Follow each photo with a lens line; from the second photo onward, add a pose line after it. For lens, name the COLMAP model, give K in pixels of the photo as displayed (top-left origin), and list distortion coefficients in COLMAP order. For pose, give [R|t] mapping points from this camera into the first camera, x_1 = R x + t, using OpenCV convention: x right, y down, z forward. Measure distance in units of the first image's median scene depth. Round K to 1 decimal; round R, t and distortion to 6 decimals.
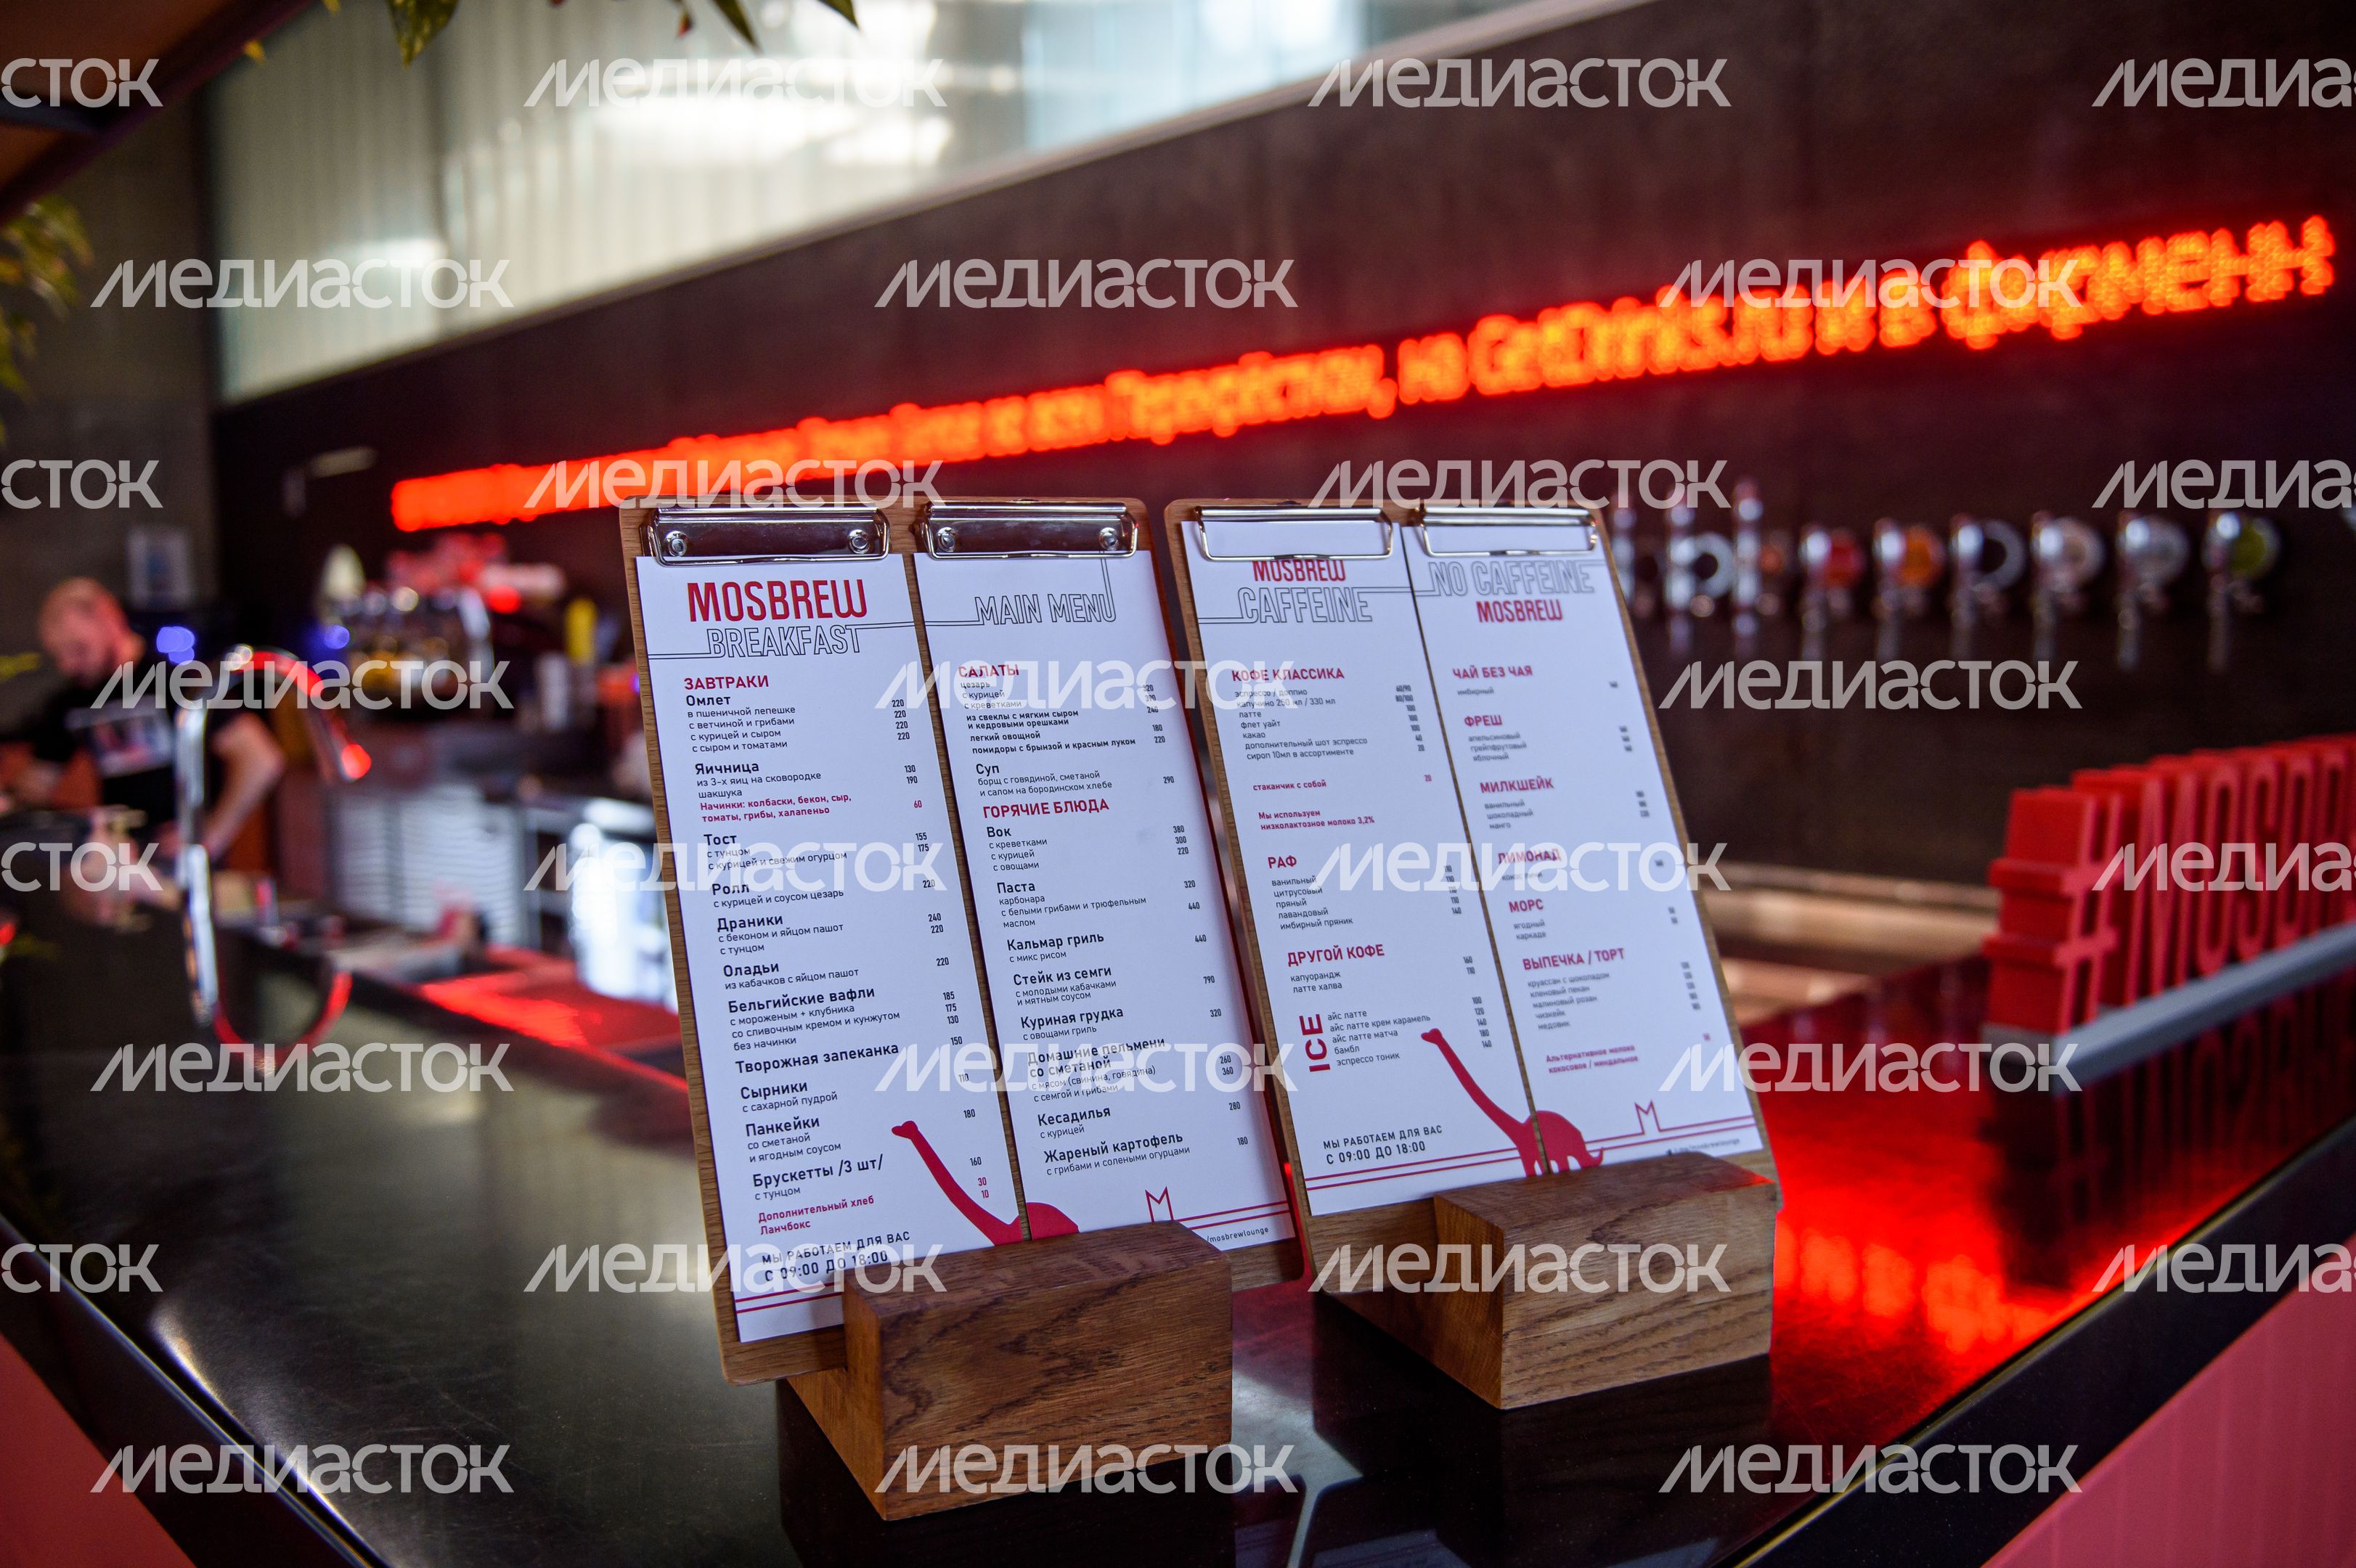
lens RADIAL K [[1856.9, 0, 1178.0], [0, 1856.9, 784.0], [0, 0, 1]] dist [-0.012255, -0.003087]
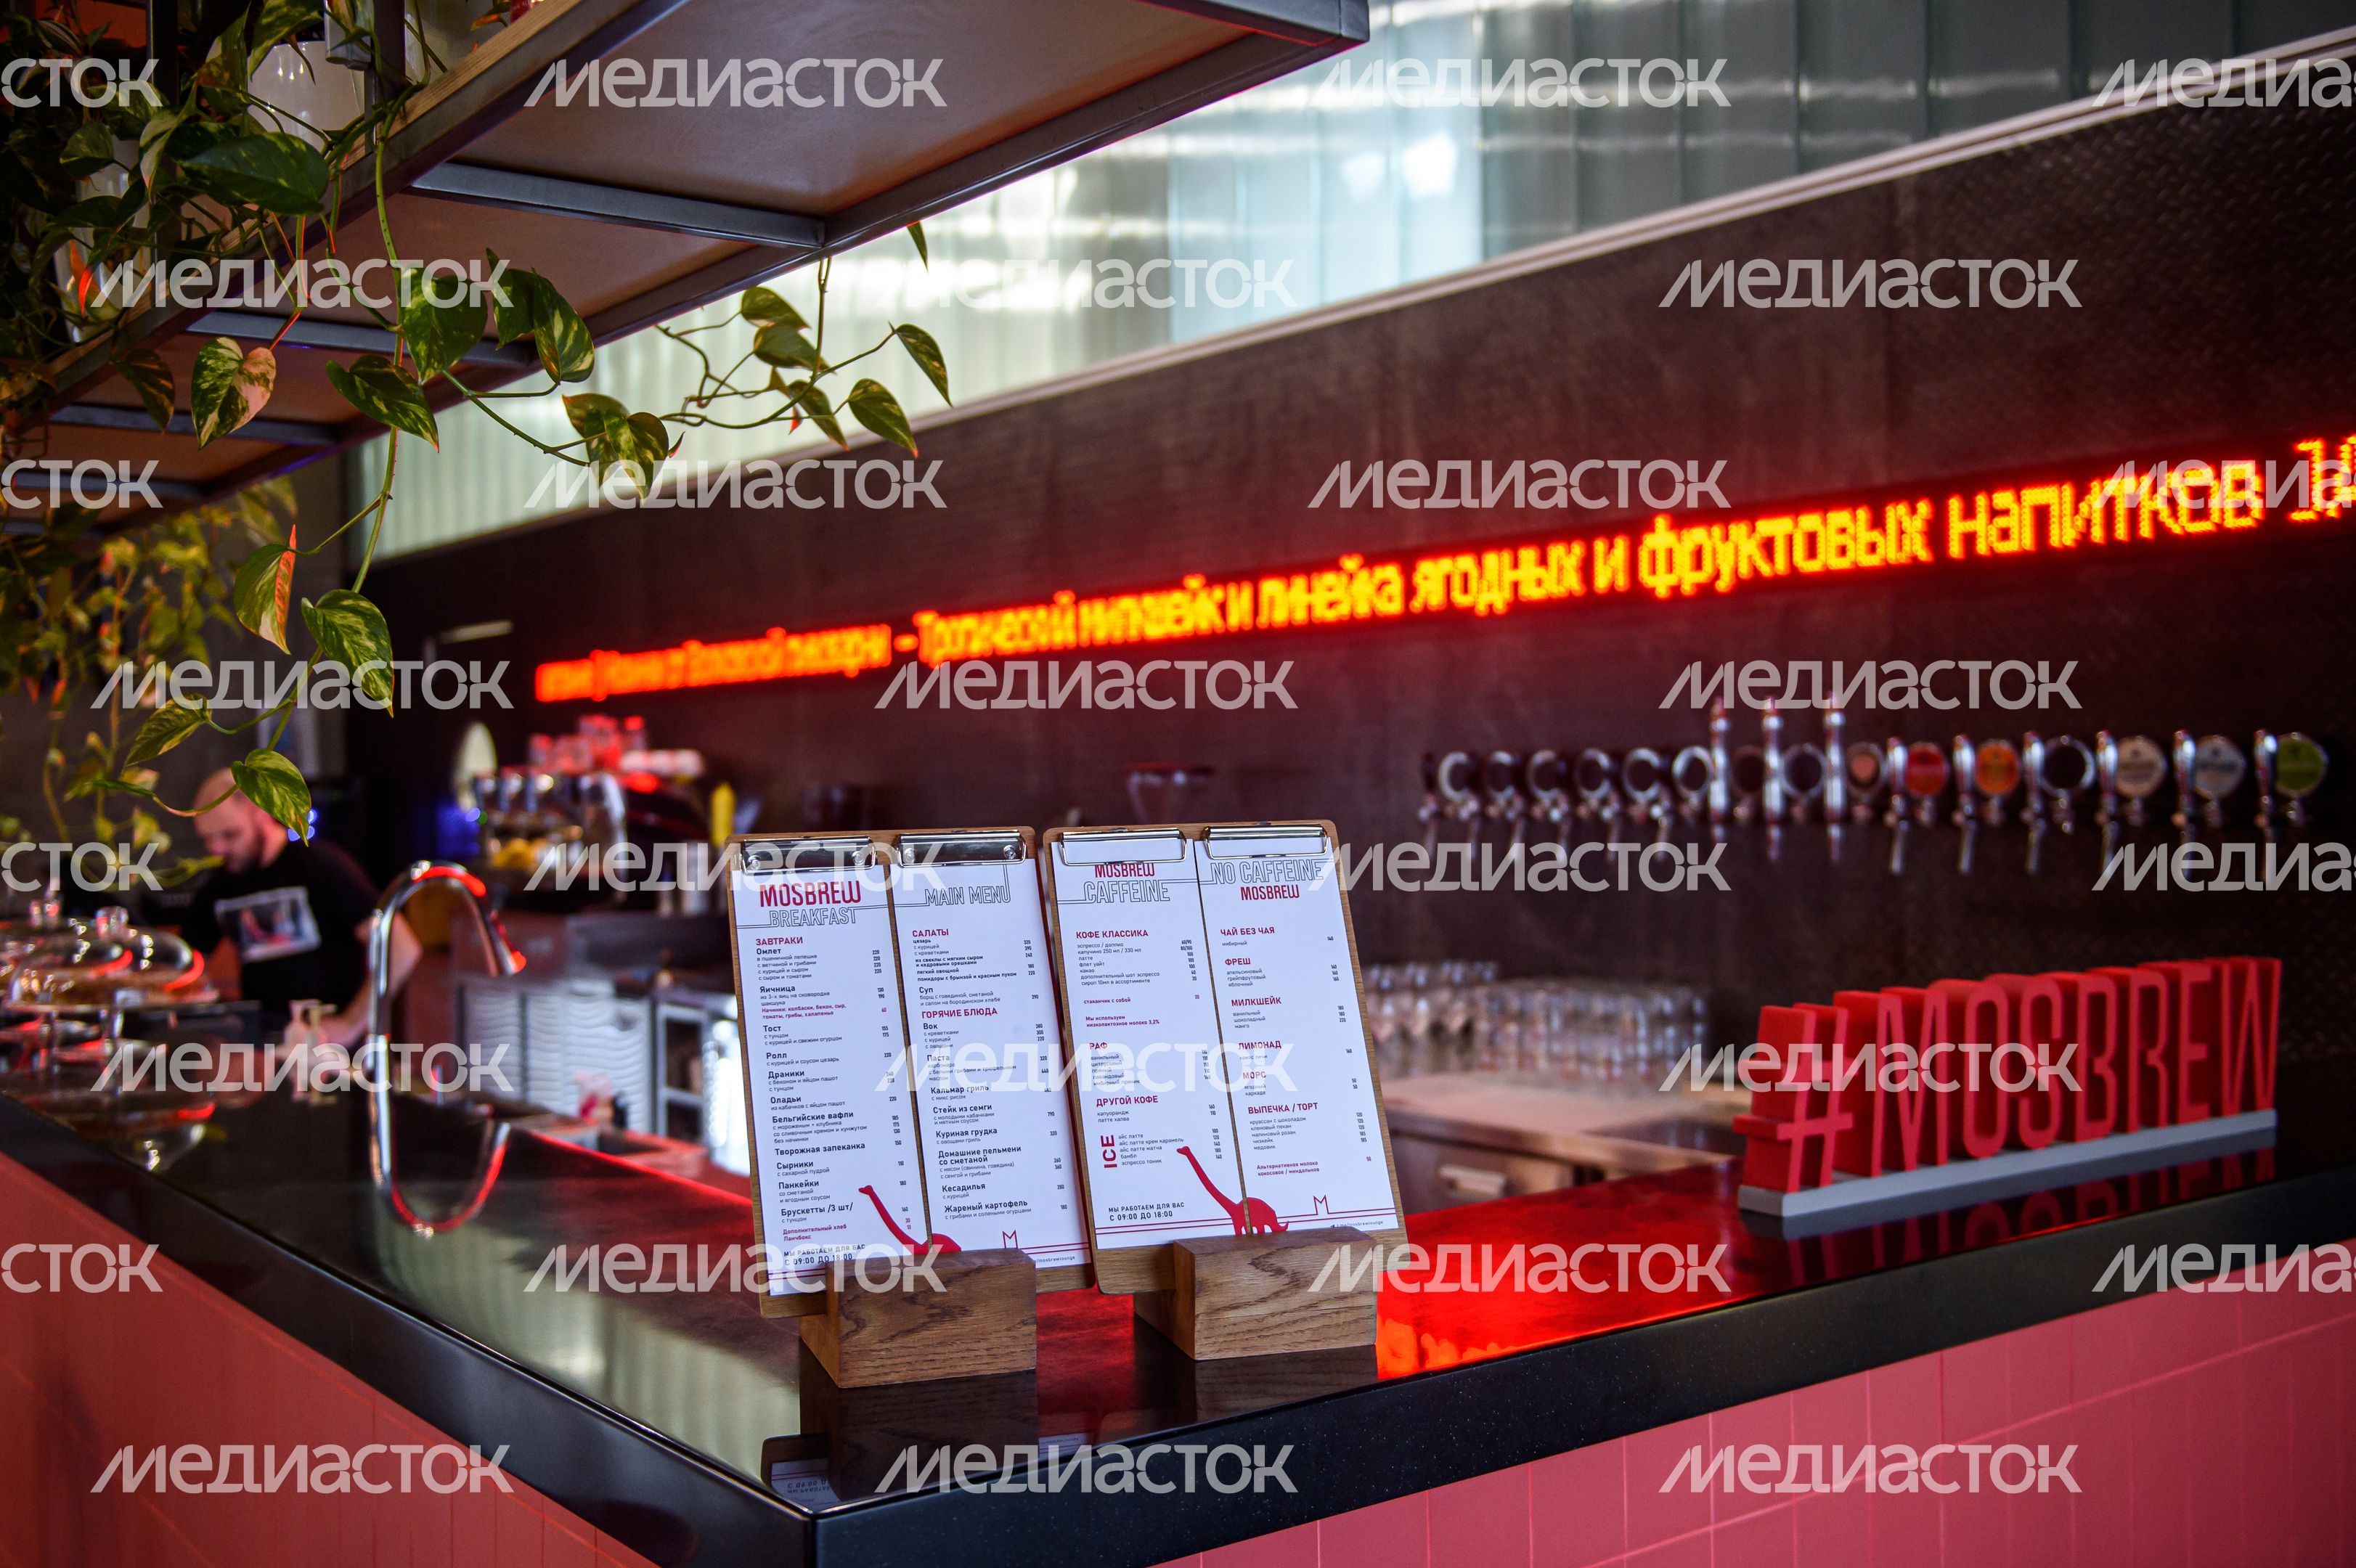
lens RADIAL K [[2251.1, 0, 1178.0], [0, 2251.1, 784.0], [0, 0, 1]] dist [0.041562, 0.003157]
pose [[0.993603, -0.000187, -0.112926, 0.363821], [-0.009285, 0.996478, -0.083343, -0.026137], [0.112544, 0.083858, 0.990102, -1.064431]]
